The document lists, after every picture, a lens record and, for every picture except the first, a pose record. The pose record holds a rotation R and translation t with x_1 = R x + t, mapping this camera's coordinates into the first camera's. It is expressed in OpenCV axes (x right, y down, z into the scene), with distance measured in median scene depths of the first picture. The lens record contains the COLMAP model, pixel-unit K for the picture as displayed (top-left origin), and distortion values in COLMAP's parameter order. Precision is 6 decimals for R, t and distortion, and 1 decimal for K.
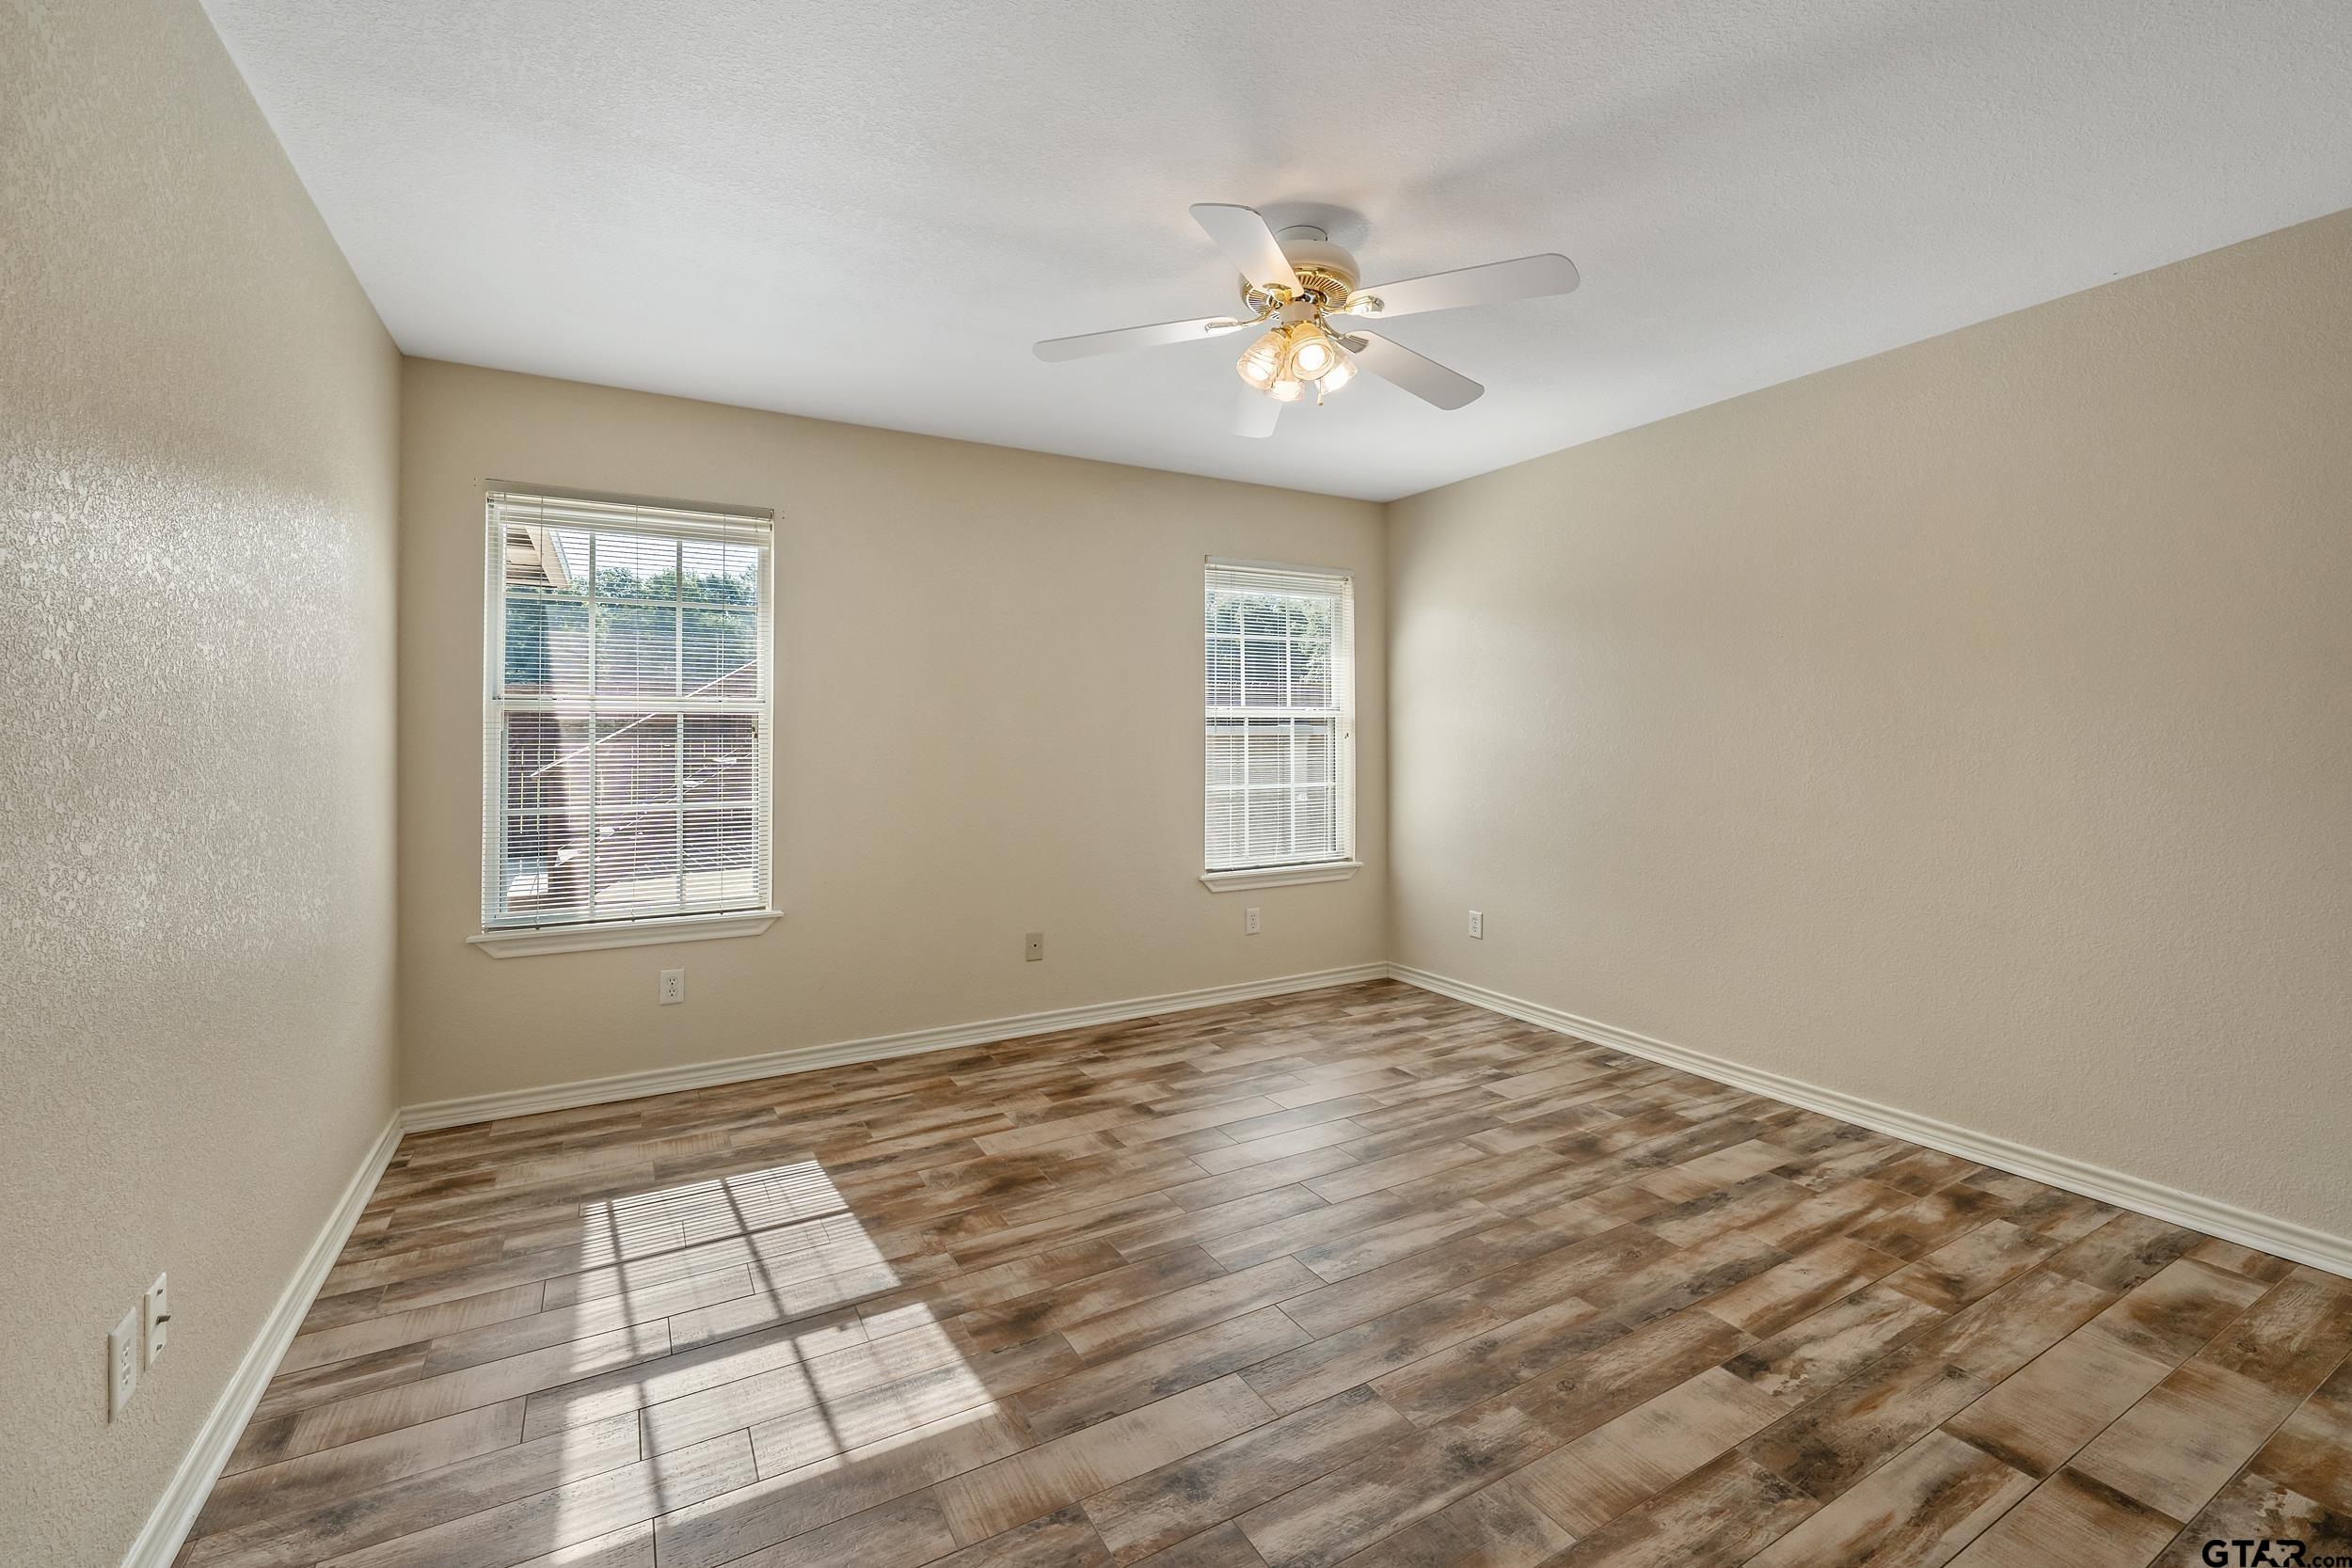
lens RADIAL K [[982.4, 0, 1176.1], [0, 982.4, 732.0], [0, 0, 1]] dist [0.004015, -0.001934]
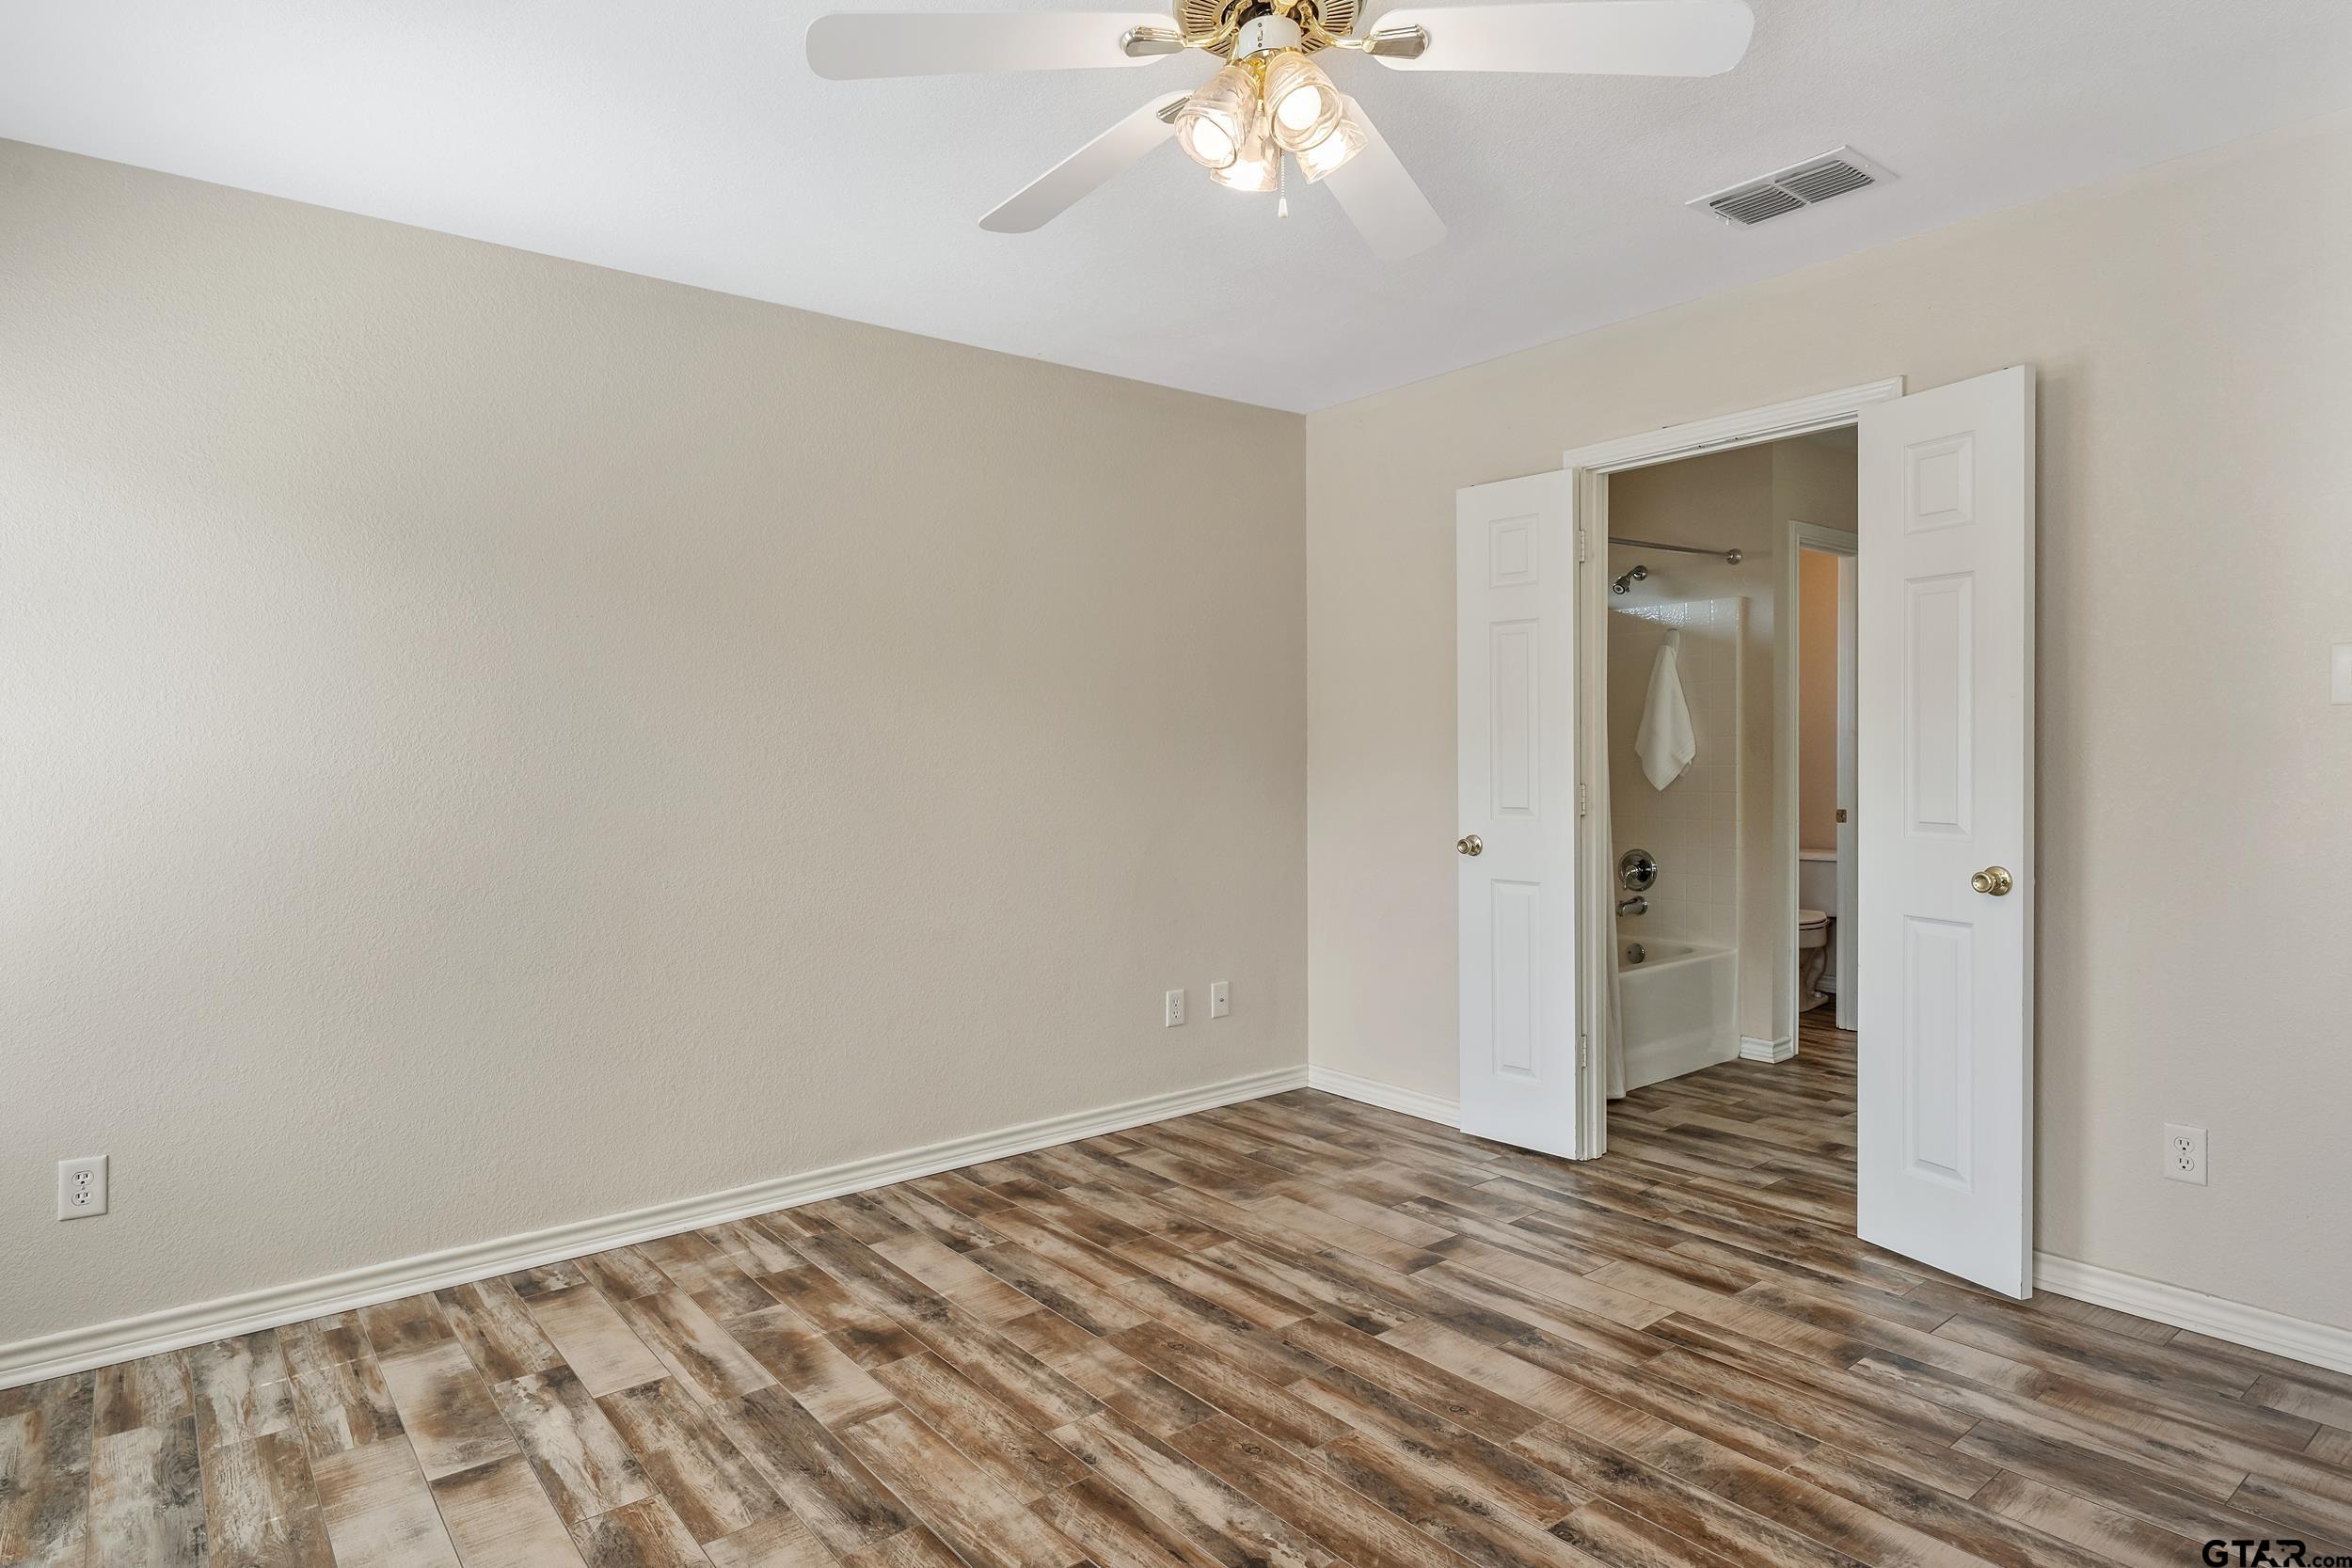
lens RADIAL K [[1310.5, 0, 1172.1], [0, 1310.5, 782.7], [0, 0, 1]] dist [0.001129, 0.000278]
pose [[-0.162432, -0.019398, 0.986529, -0.596251], [0.002387, 0.999796, 0.020052, 0.011644], [-0.986717, 0.005612, -0.162352, 1.072037]]
